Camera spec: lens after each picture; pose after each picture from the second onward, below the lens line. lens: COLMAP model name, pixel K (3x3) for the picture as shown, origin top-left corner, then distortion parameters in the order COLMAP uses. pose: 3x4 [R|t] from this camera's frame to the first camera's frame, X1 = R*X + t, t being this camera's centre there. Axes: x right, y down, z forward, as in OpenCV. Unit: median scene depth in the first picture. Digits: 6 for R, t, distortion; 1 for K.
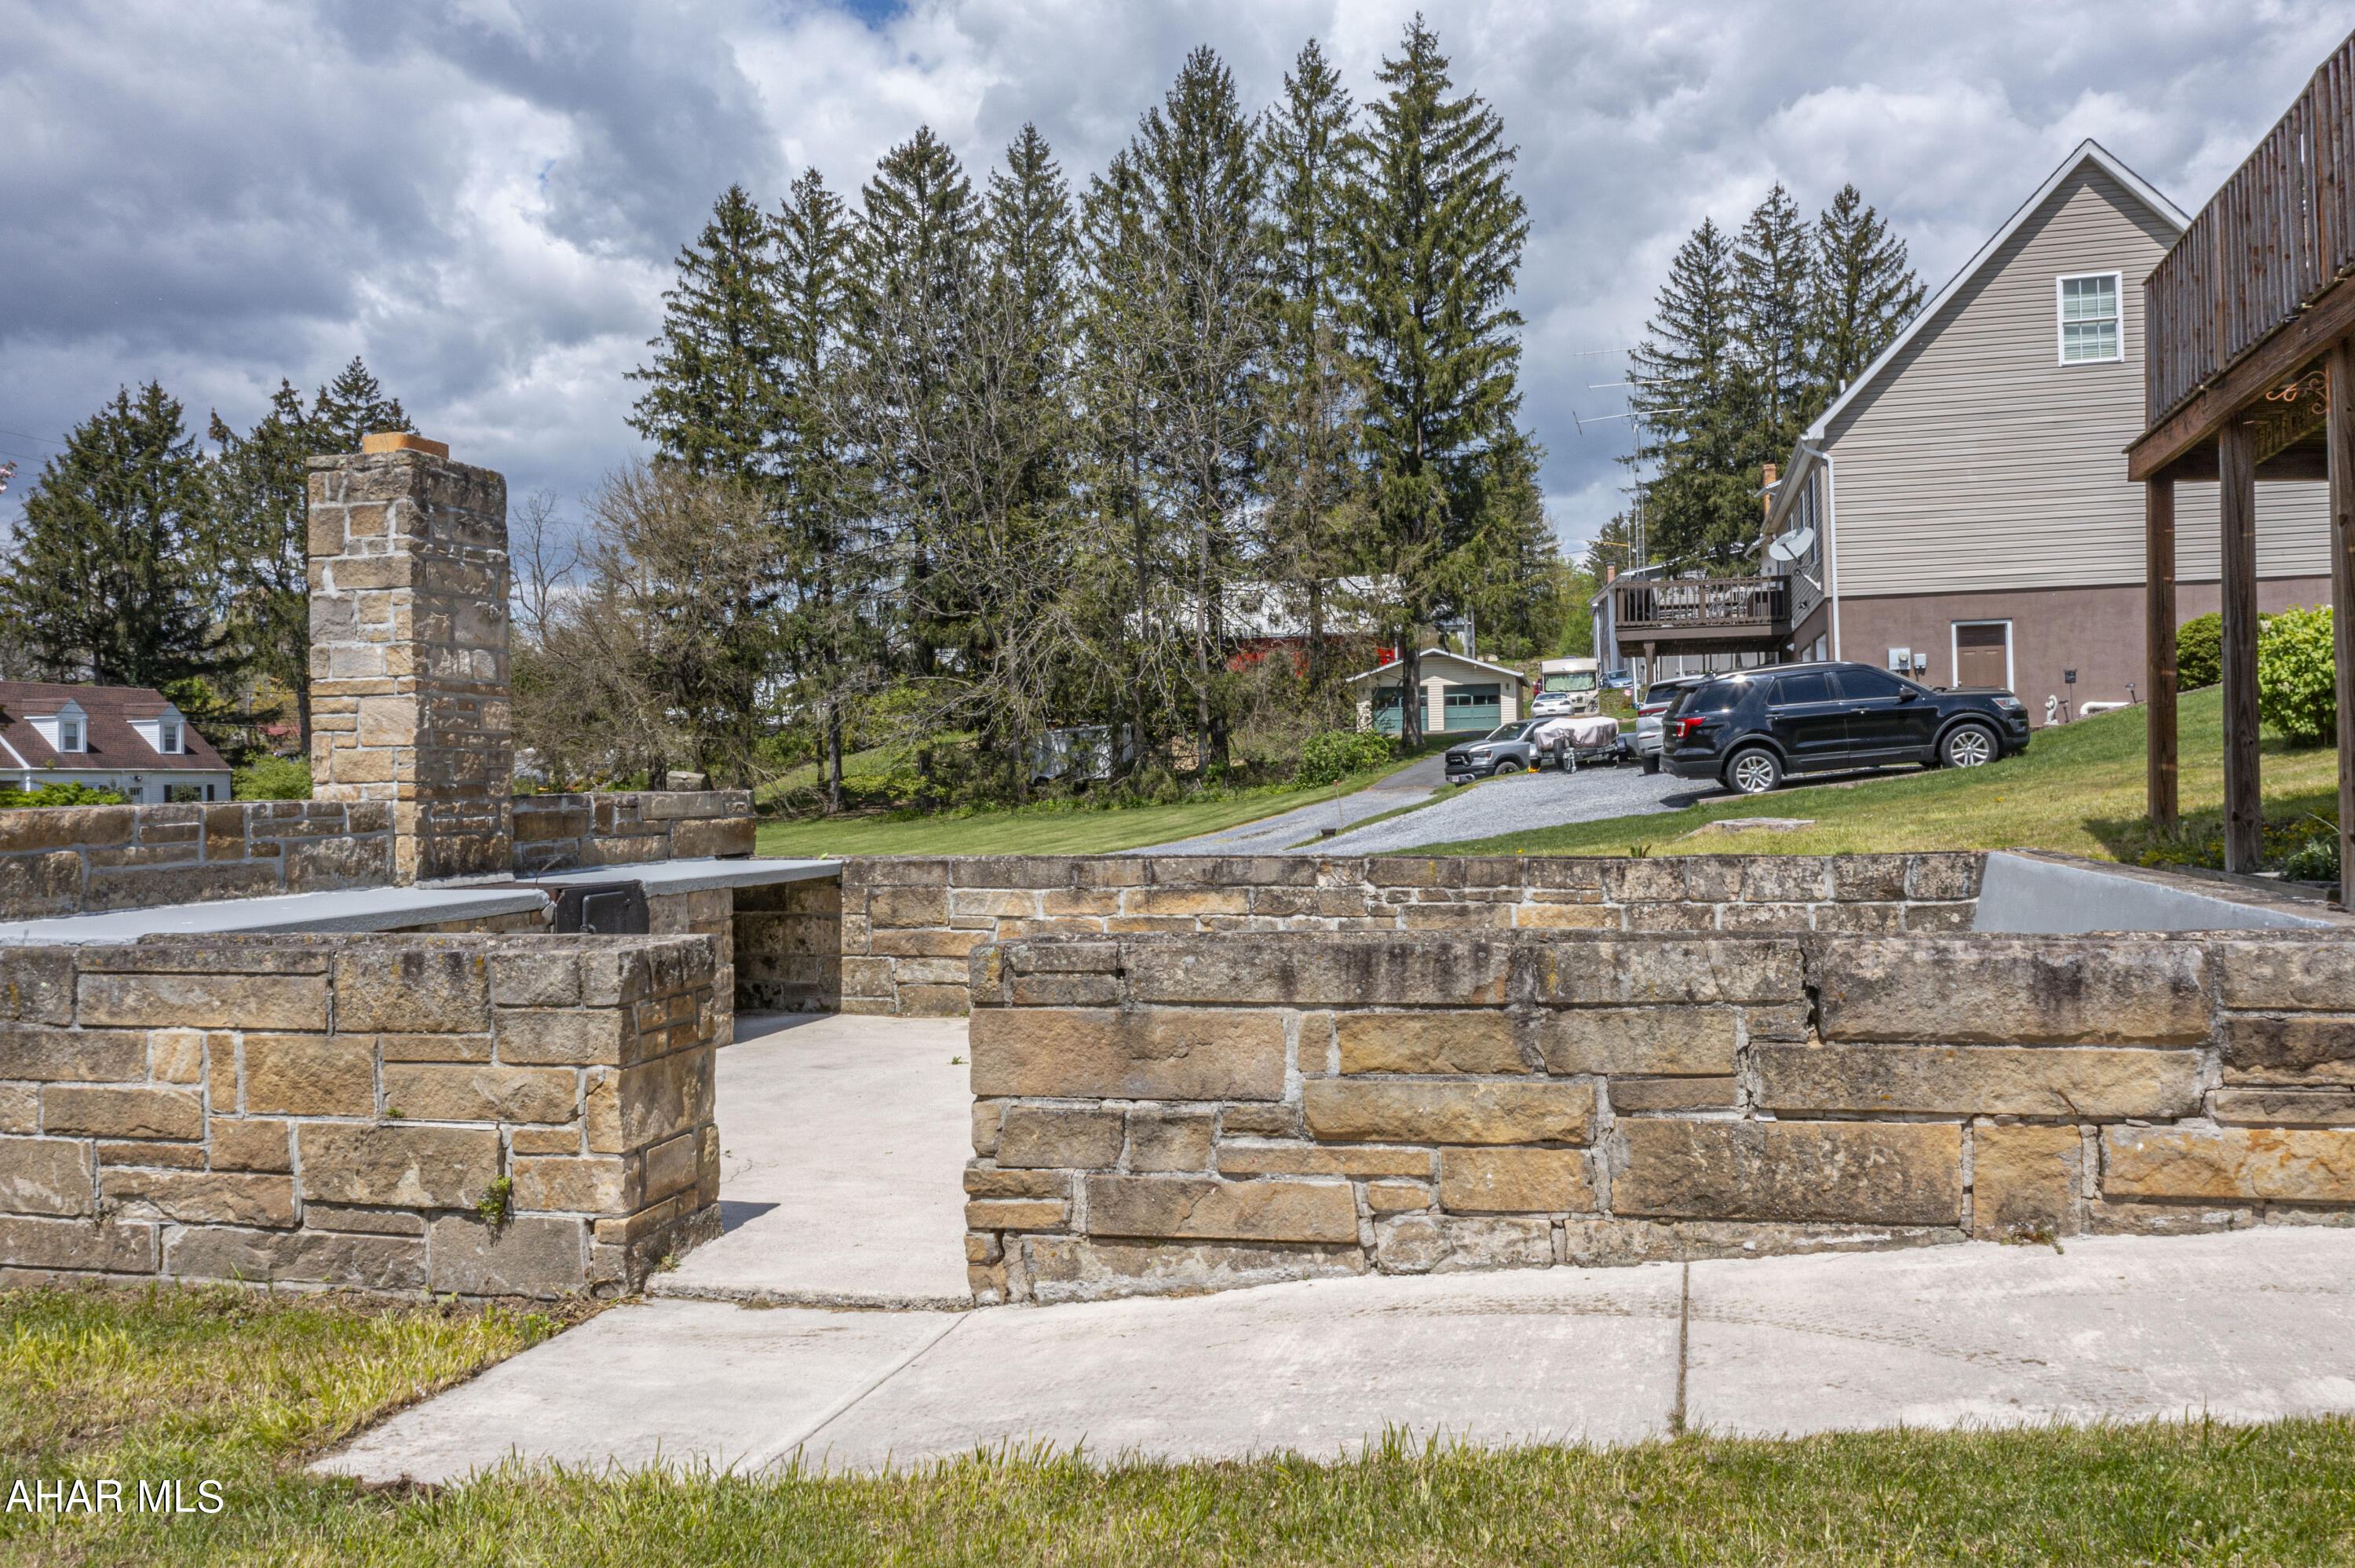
lens RADIAL K [[1869.5, 0, 1189.8], [0, 1869.5, 796.5], [0, 0, 1]] dist [-0.039766, 0.065383]
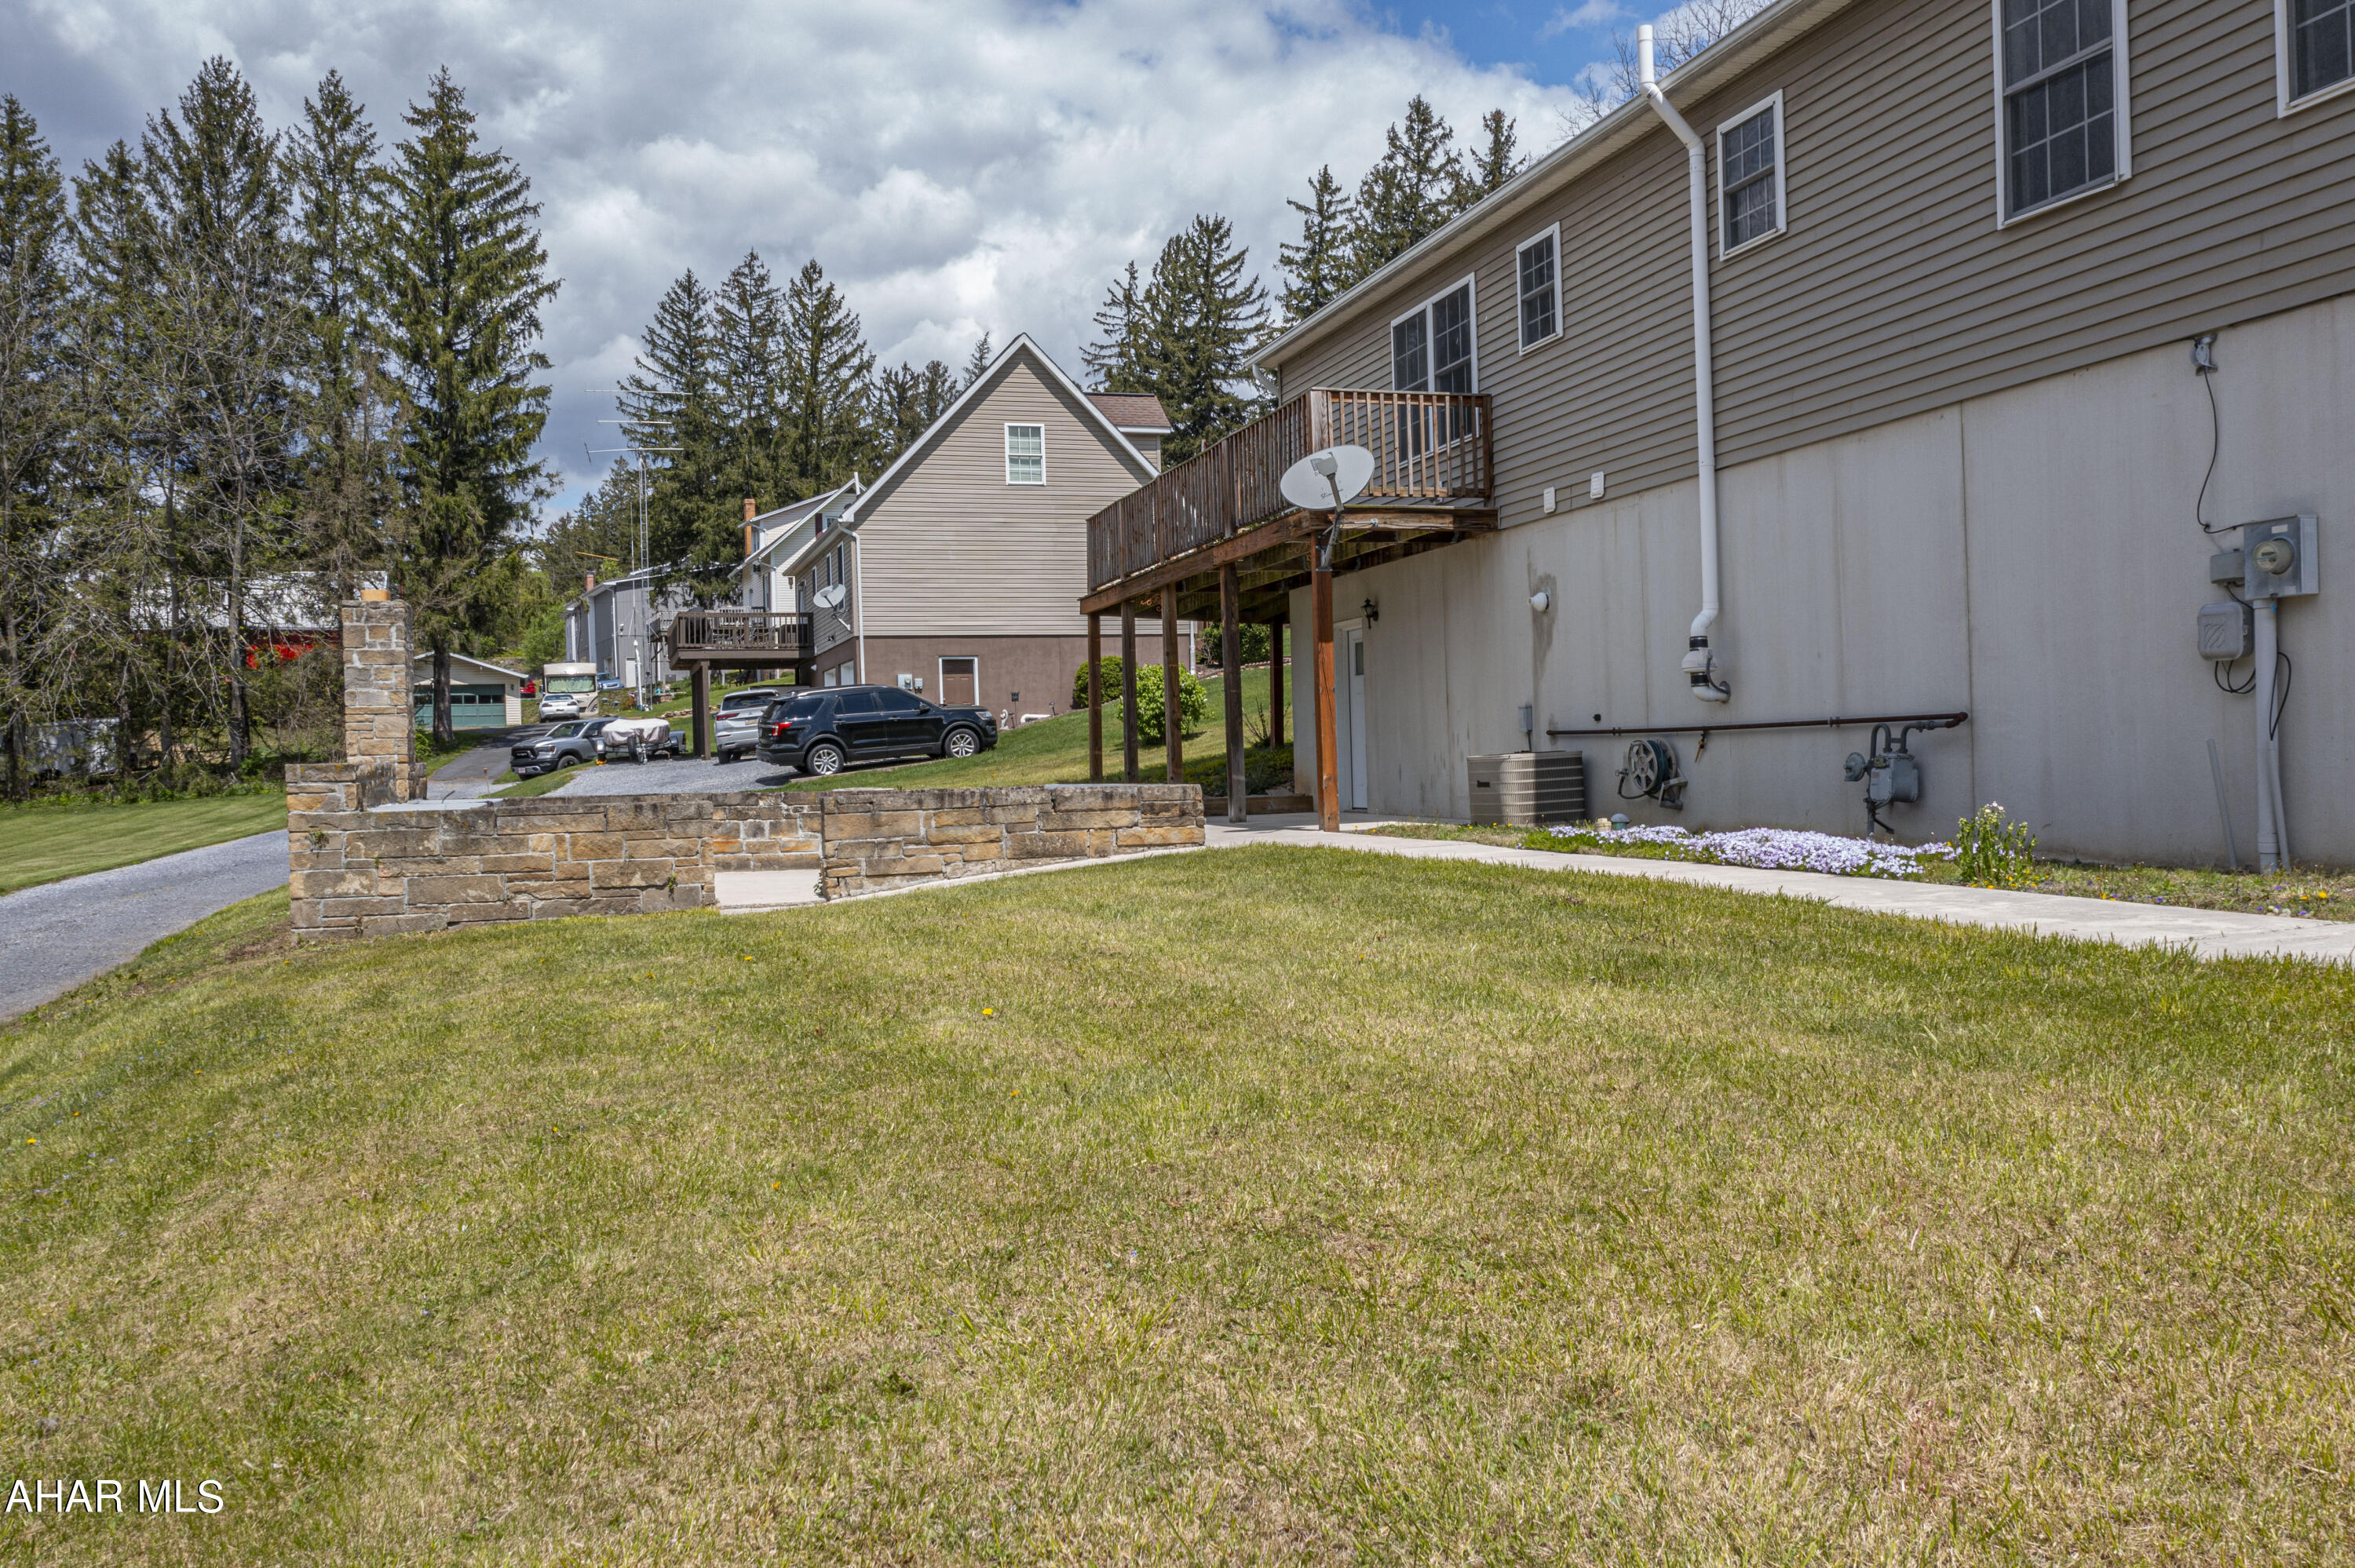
lens RADIAL K [[1842.8, 0, 1177.5], [0, 1842.8, 784.0], [0, 0, 1]] dist [0.001419, 0.002108]
pose [[0.850224, -0.007894, 0.526362, -0.100847], [0.010648, 0.999941, -0.002202, 0.005208], [-0.526314, 0.007477, 0.850258, -0.166616]]
